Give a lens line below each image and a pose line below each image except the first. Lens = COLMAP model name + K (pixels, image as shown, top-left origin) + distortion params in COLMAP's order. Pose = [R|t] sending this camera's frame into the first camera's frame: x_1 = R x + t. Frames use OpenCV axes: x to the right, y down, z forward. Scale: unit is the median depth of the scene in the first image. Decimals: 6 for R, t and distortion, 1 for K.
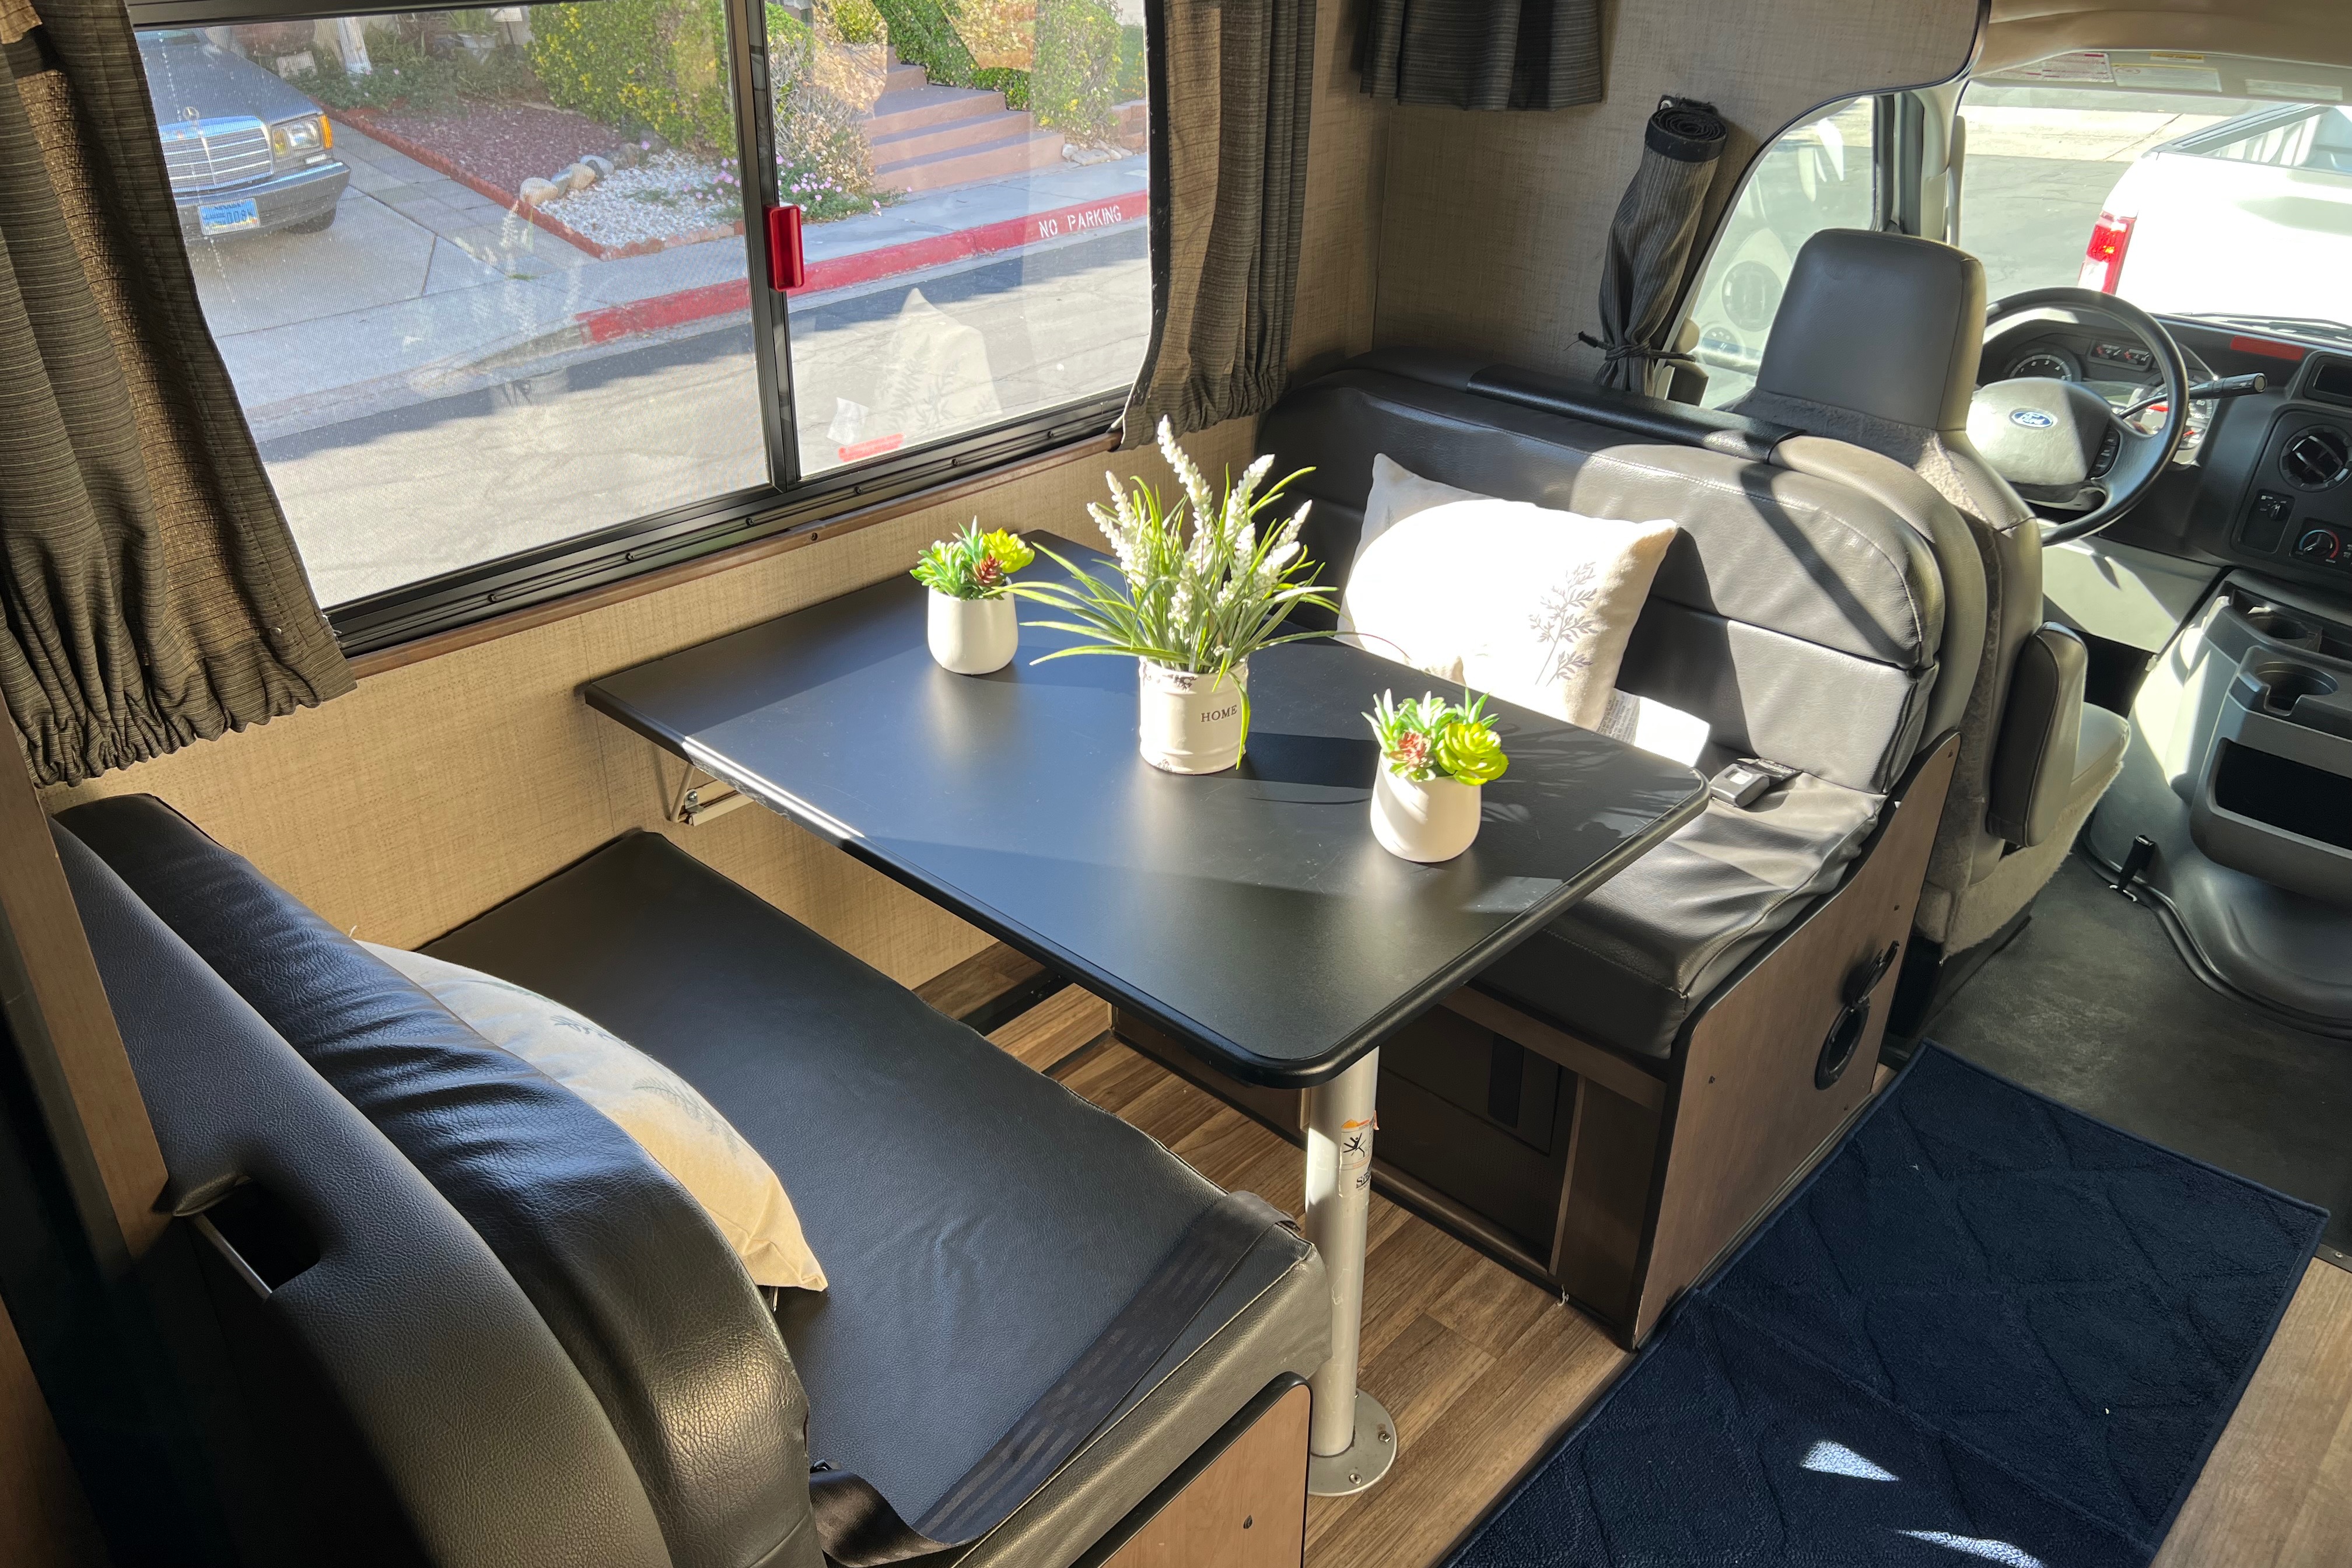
lens RADIAL K [[1788.8, 0, 1176.0], [0, 1788.8, 784.0], [0, 0, 1]] dist [0.001450, -0.000100]
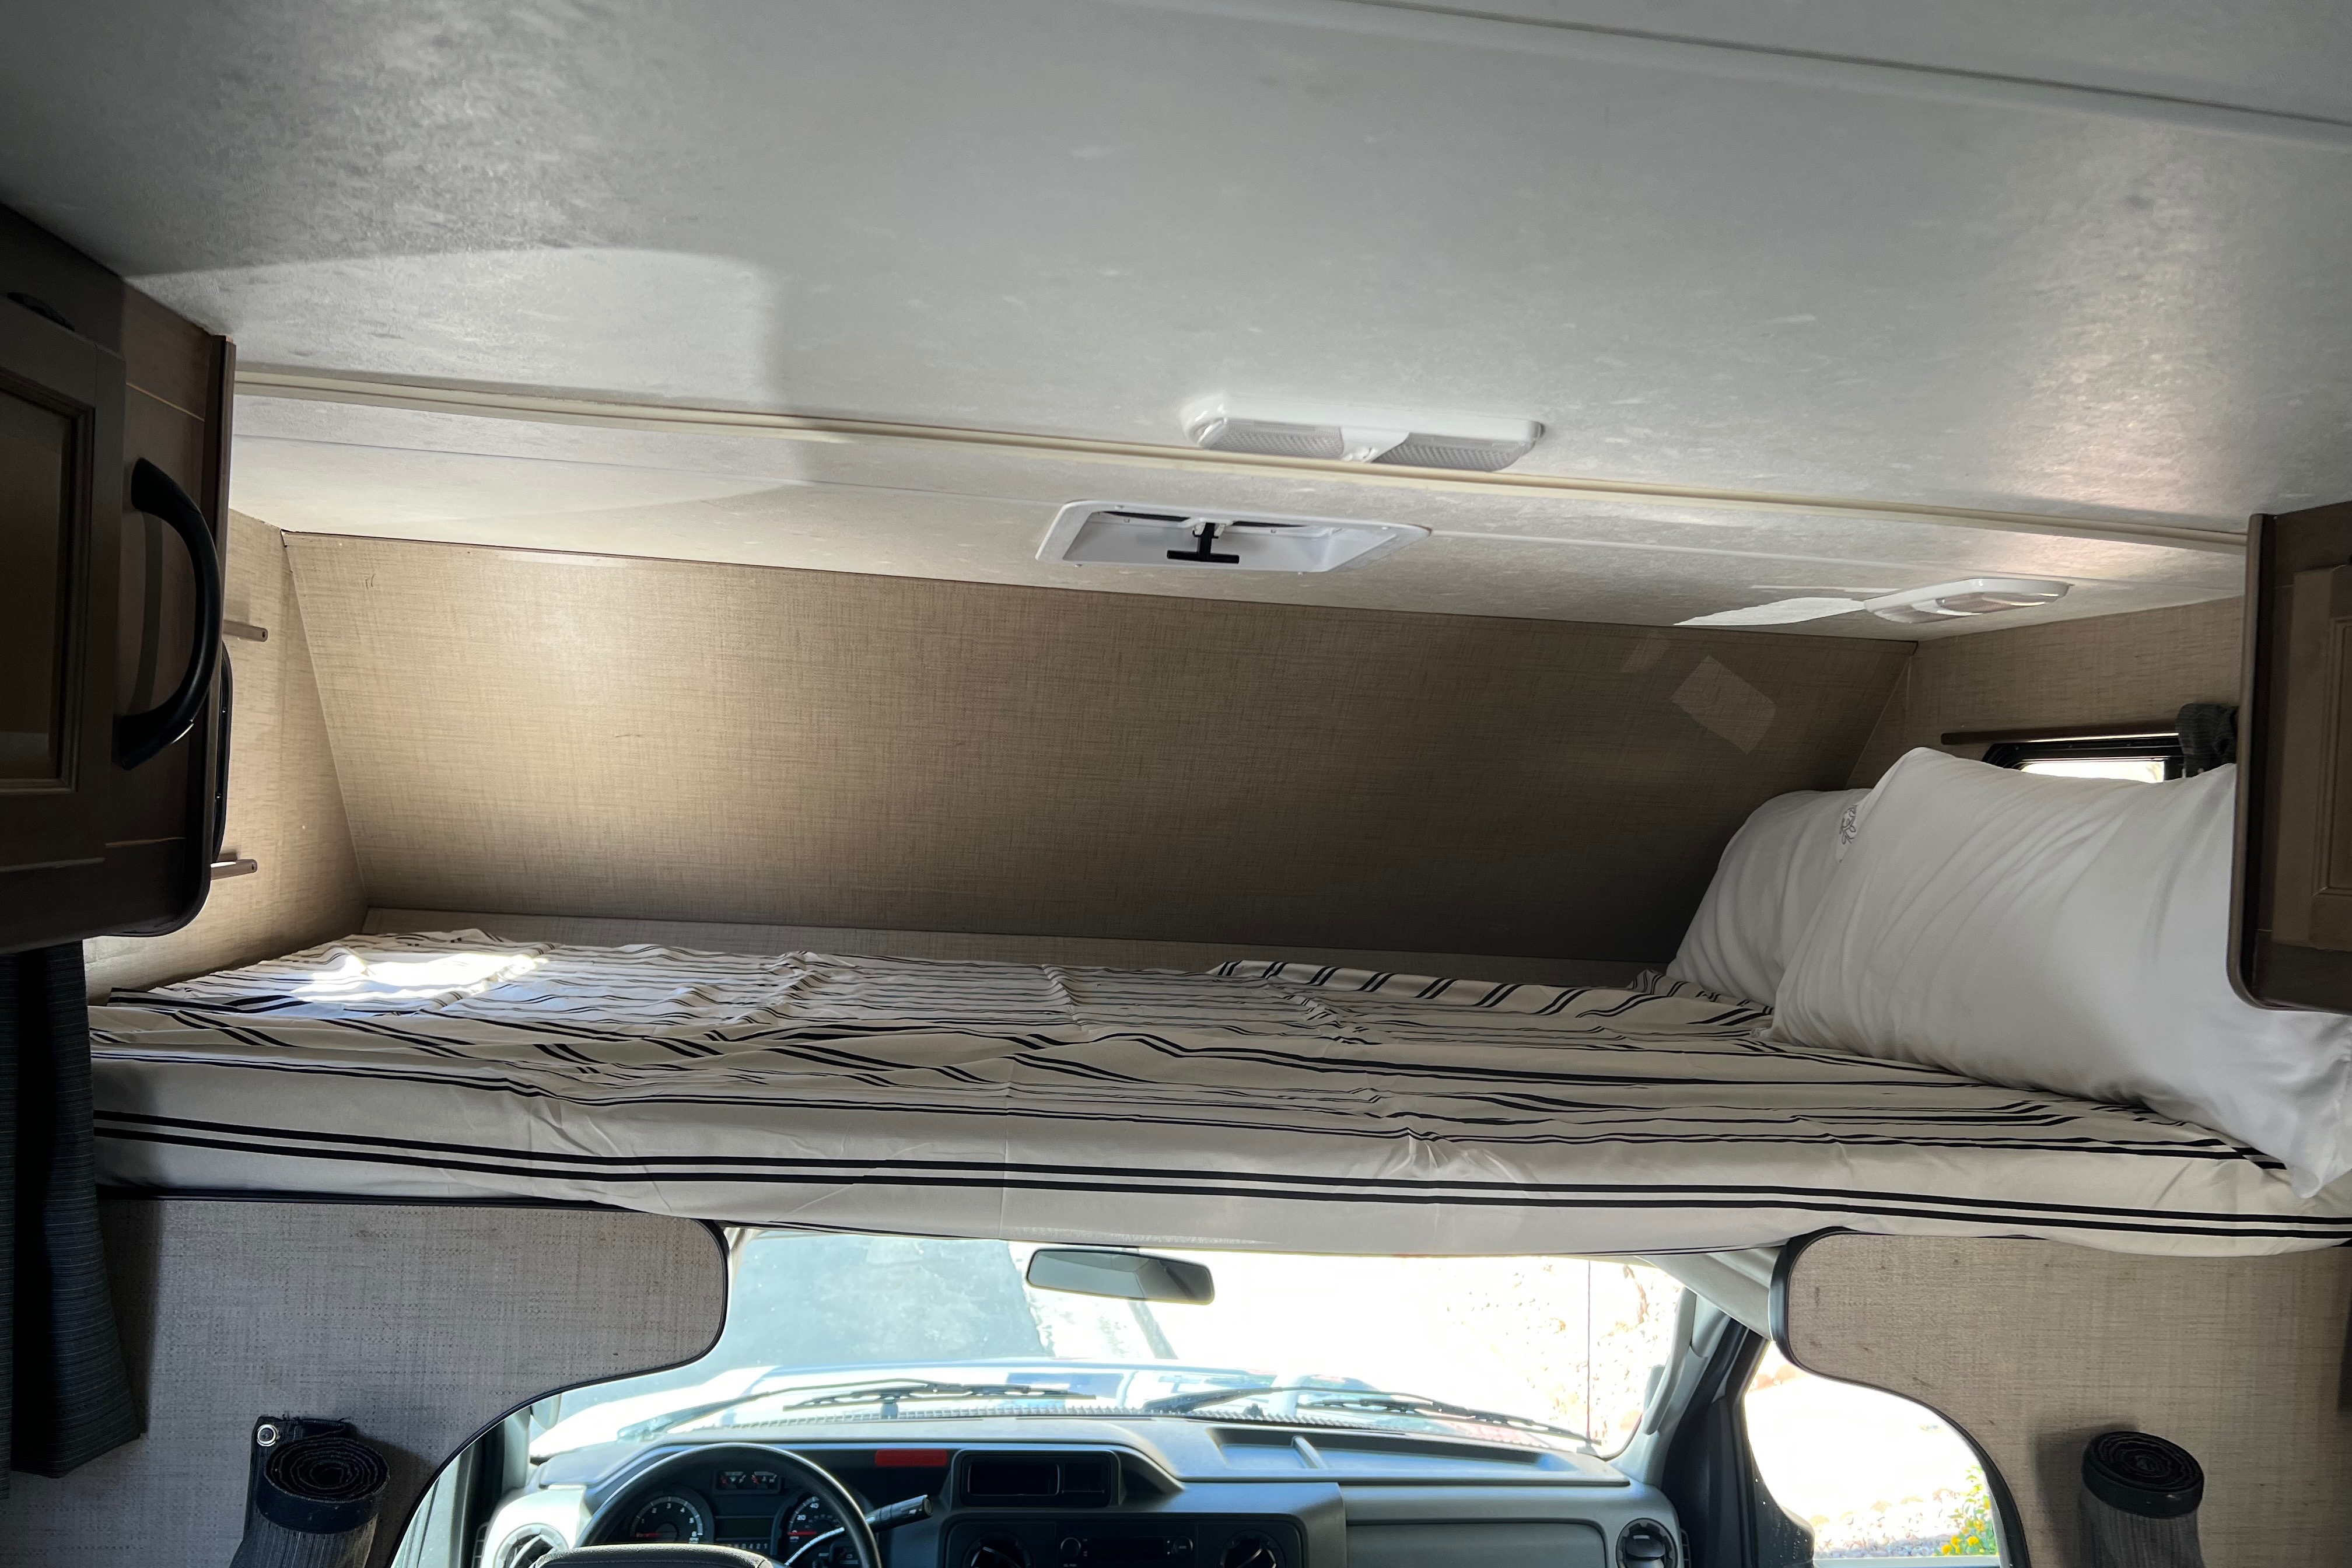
lens RADIAL K [[1712.6, 0, 1176.0], [0, 1712.6, 784.0], [0, 0, 1]] dist [0.043980, -0.072105]
pose [[0.622986, 0.034685, 0.781464, -0.021213], [0.337145, 0.889557, -0.308256, -0.281486], [-0.705849, 0.455505, 0.542487, 0.310076]]
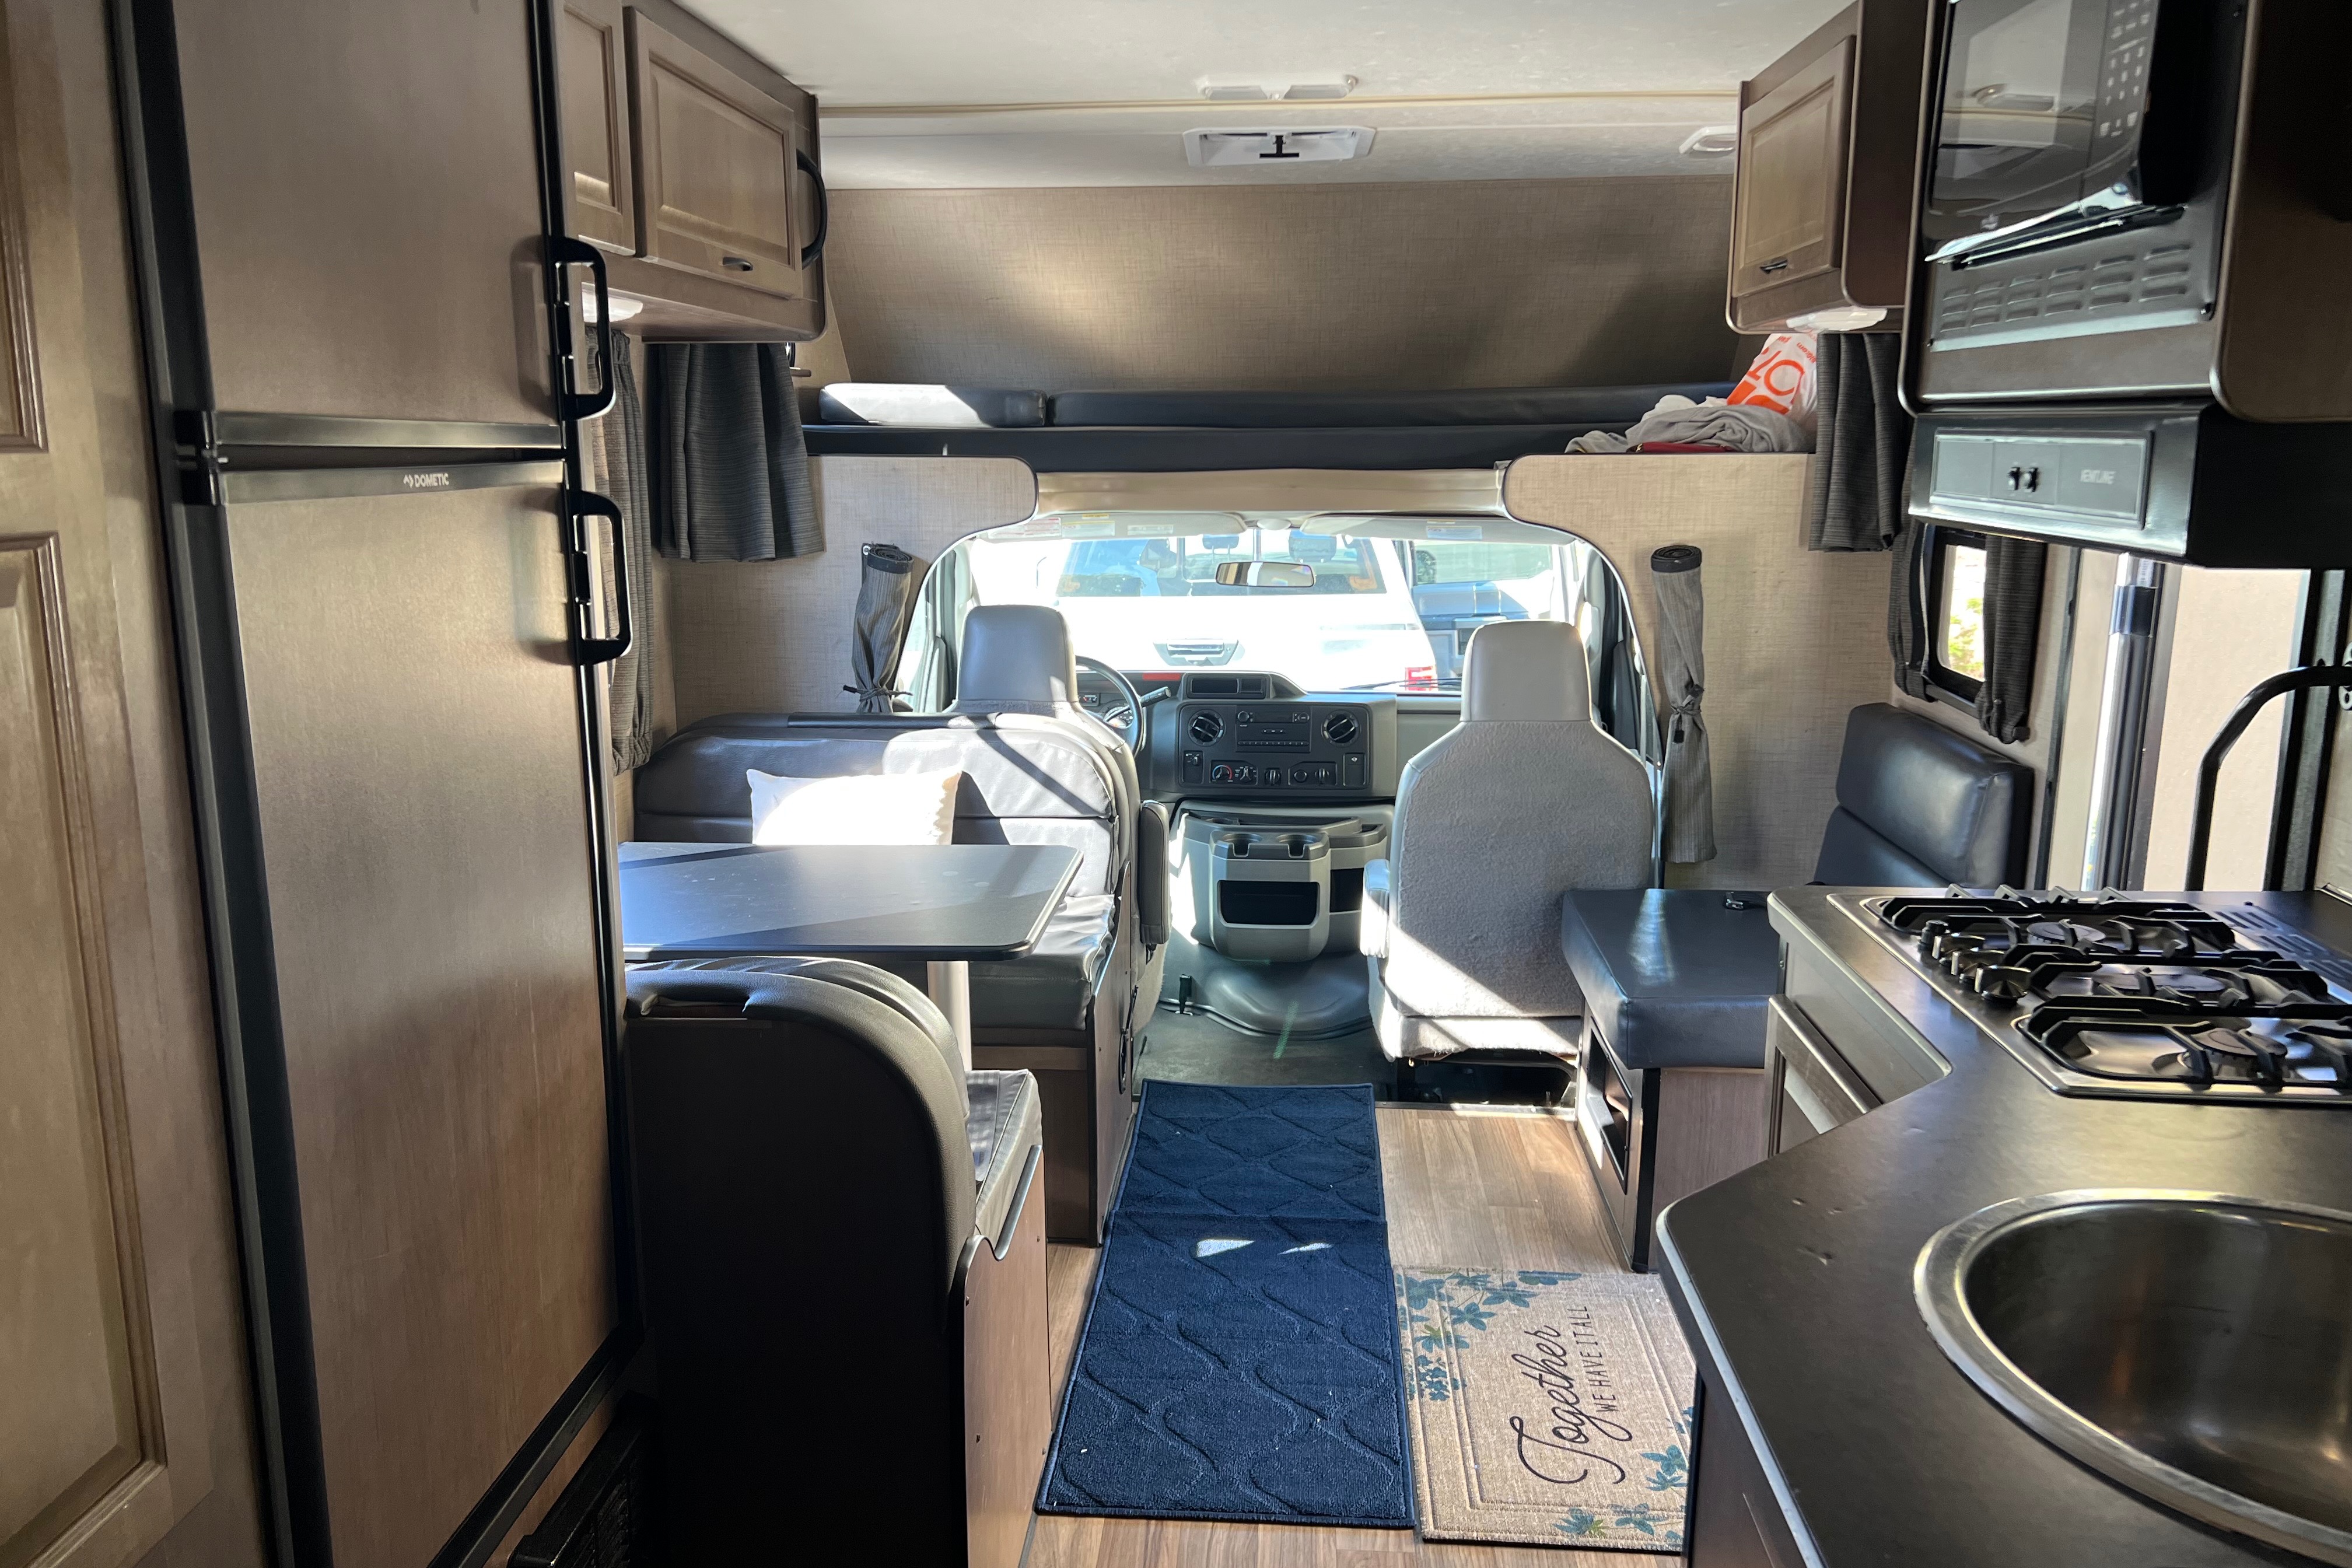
lens RADIAL K [[1712.6, 0, 1176.0], [0, 1712.6, 784.0], [0, 0, 1]] dist [0.043980, -0.072105]
pose [[0.777384, -0.129190, 0.615617, -0.513741], [0.313387, 0.928117, -0.200966, 0.236423], [-0.545401, 0.349154, 0.761990, -0.302167]]
